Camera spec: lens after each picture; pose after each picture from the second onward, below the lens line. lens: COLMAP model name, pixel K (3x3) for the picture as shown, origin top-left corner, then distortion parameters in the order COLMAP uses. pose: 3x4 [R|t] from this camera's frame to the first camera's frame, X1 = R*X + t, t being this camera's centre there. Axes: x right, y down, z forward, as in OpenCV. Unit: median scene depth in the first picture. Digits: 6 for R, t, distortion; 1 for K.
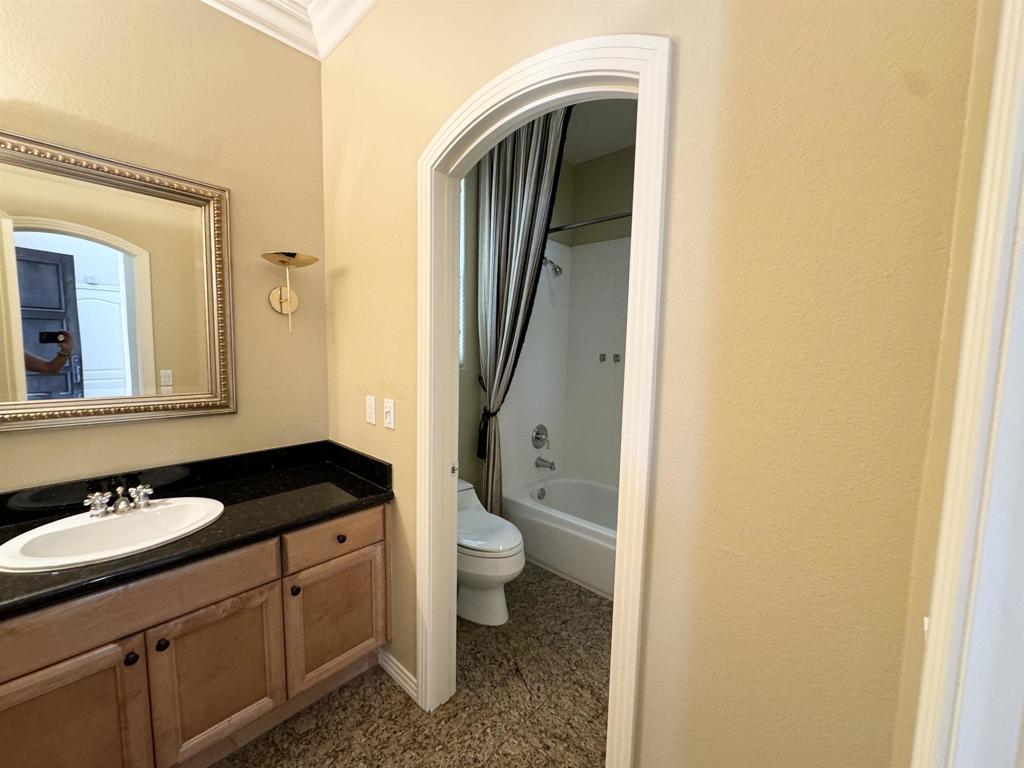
lens RADIAL K [[407.4, 0, 515.7], [0, 407.4, 382.4], [0, 0, 1]] dist [-0.003679, 0.000156]
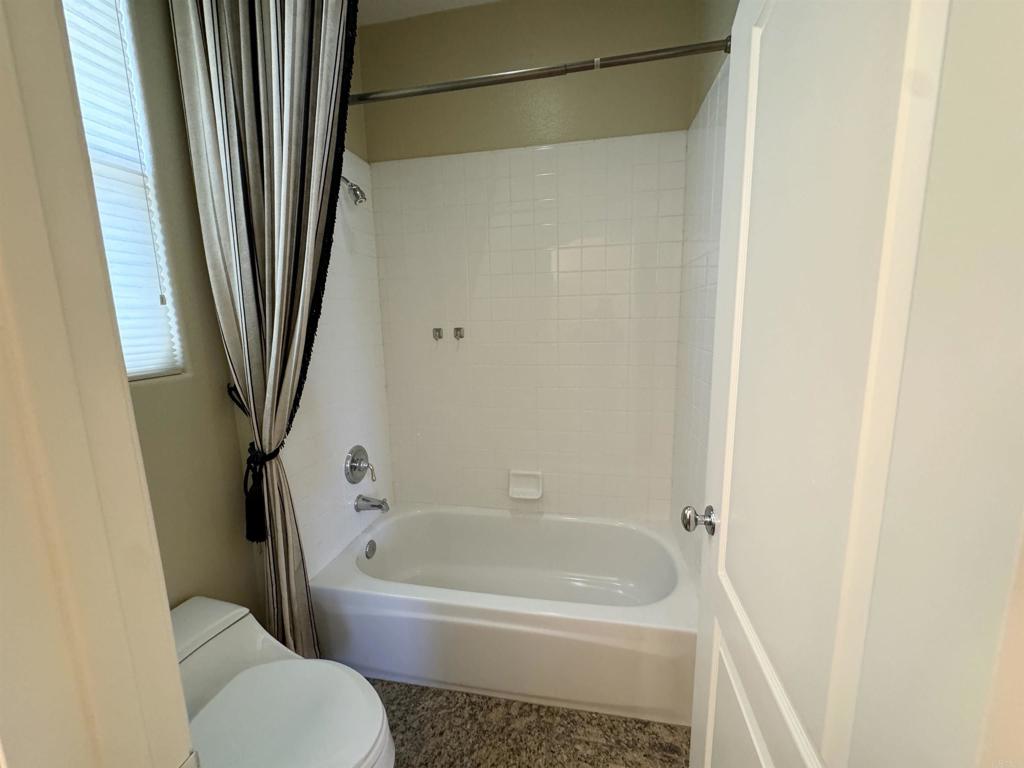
lens RADIAL K [[407.4, 0, 515.7], [0, 407.4, 382.4], [0, 0, 1]] dist [-0.003679, 0.000156]
pose [[0.857532, -0.121529, 0.499869, -0.034716], [0.084412, 0.991766, 0.096309, -0.038798], [-0.507457, -0.040393, 0.860730, 0.378757]]
